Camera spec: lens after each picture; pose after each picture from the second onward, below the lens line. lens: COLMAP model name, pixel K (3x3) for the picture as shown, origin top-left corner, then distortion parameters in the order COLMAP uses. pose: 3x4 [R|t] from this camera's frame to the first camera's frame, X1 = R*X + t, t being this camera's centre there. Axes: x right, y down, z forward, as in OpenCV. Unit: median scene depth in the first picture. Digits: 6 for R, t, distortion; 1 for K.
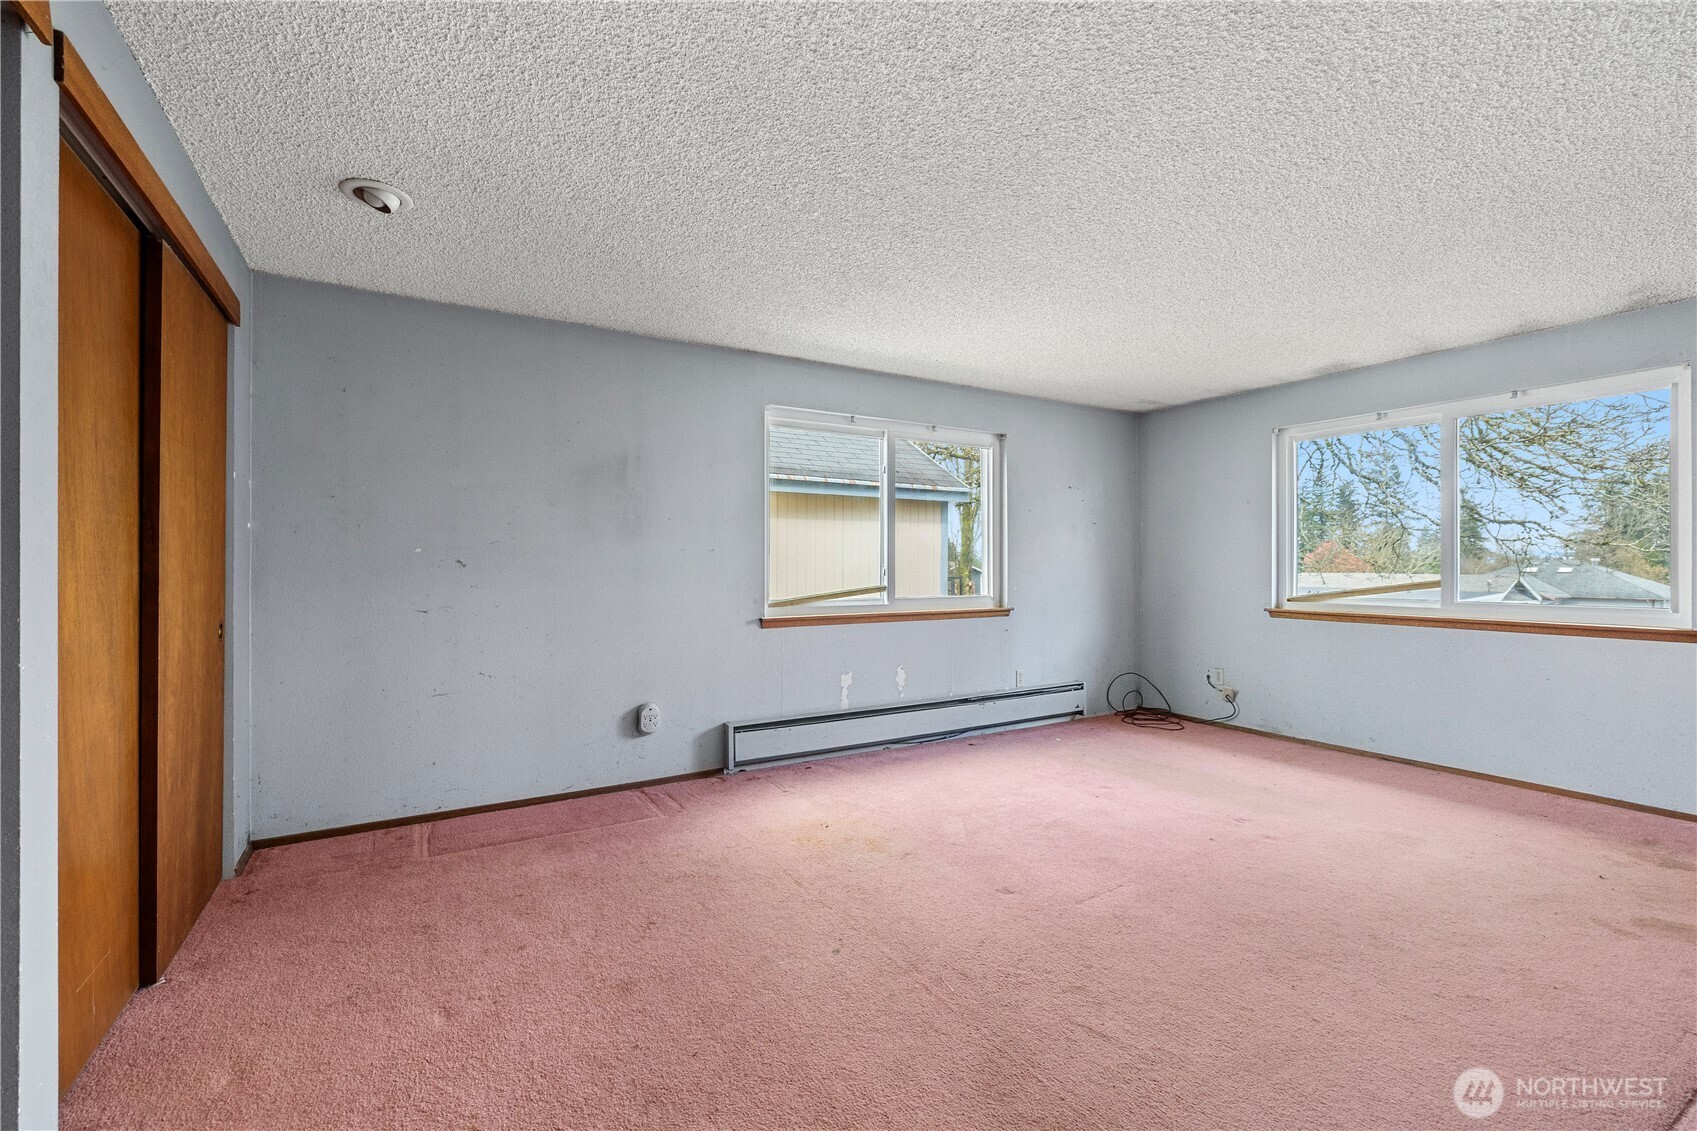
lens RADIAL K [[715.8, 0, 847.3], [0, 715.8, 562.8], [0, 0, 1]] dist [-0.000201, -0.000024]
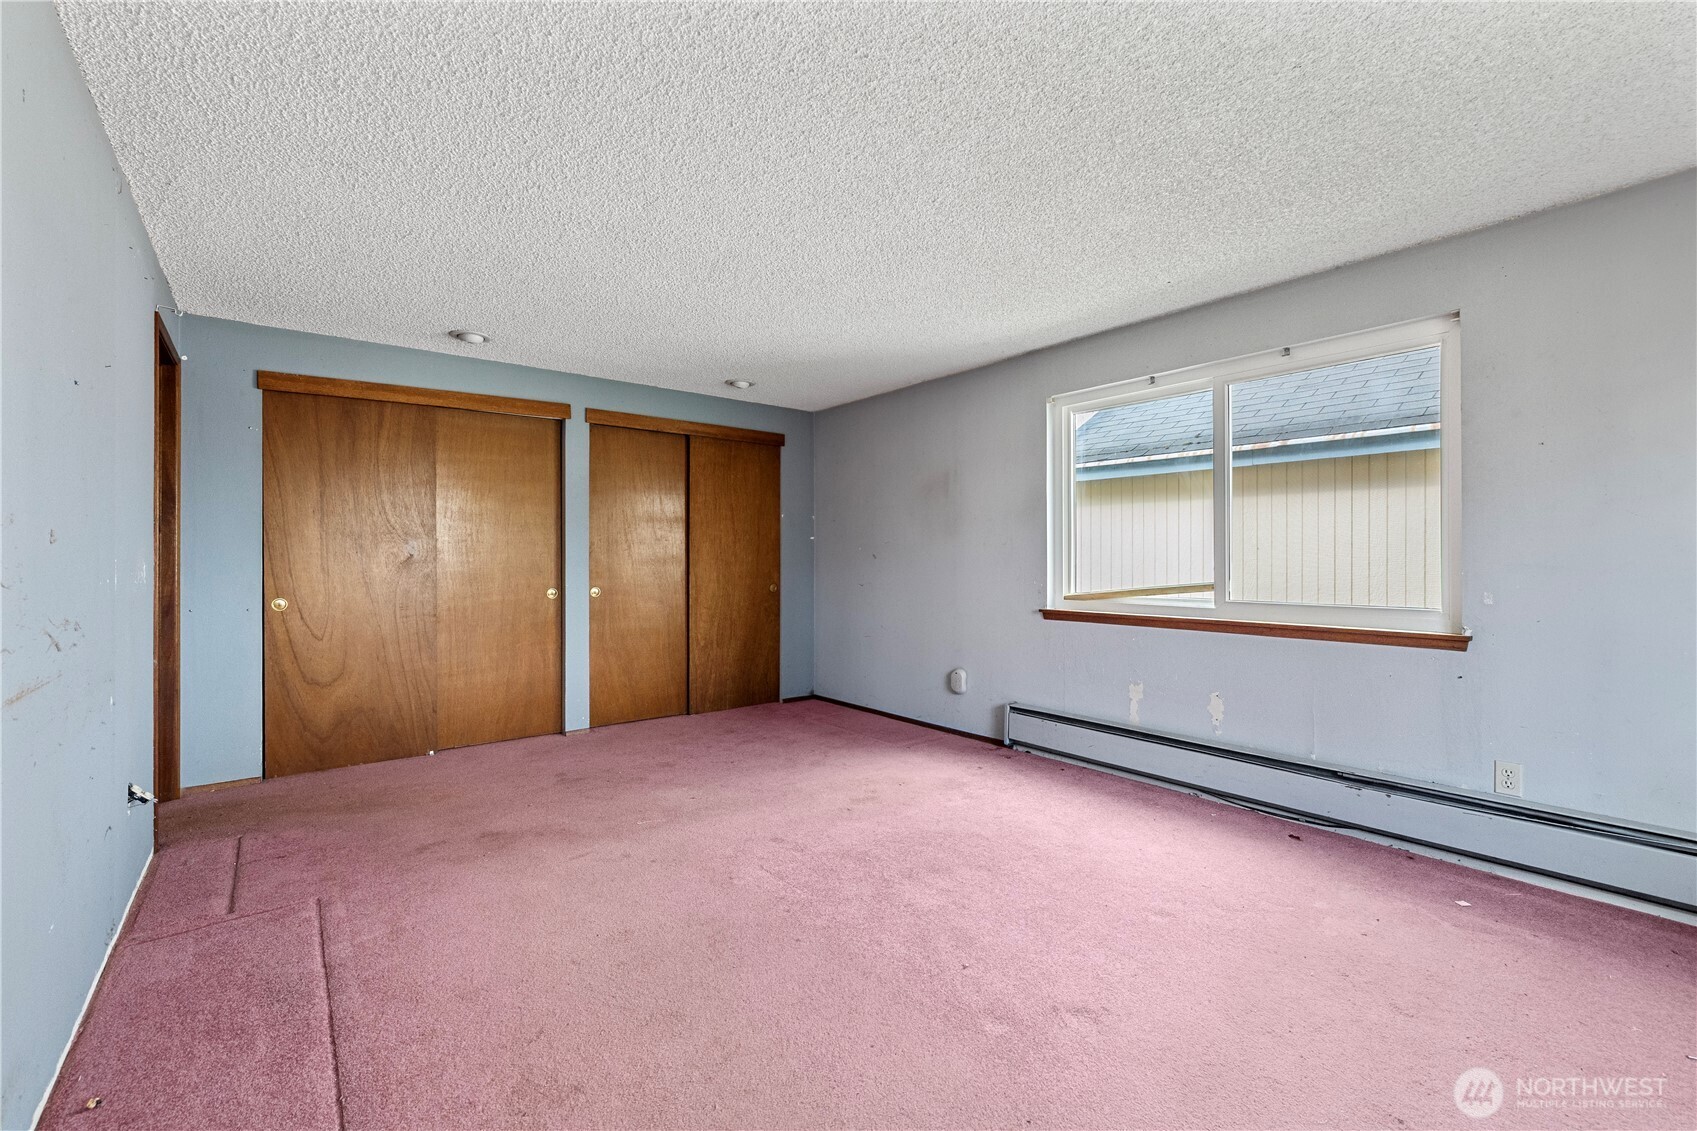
lens RADIAL K [[715.8, 0, 847.3], [0, 715.8, 562.8], [0, 0, 1]] dist [-0.000201, -0.000024]
pose [[0.138665, 0.004175, -0.990331, 0.801369], [0.008336, 0.999951, 0.005383, 0.002583], [0.990304, -0.009002, 0.138623, 0.550418]]
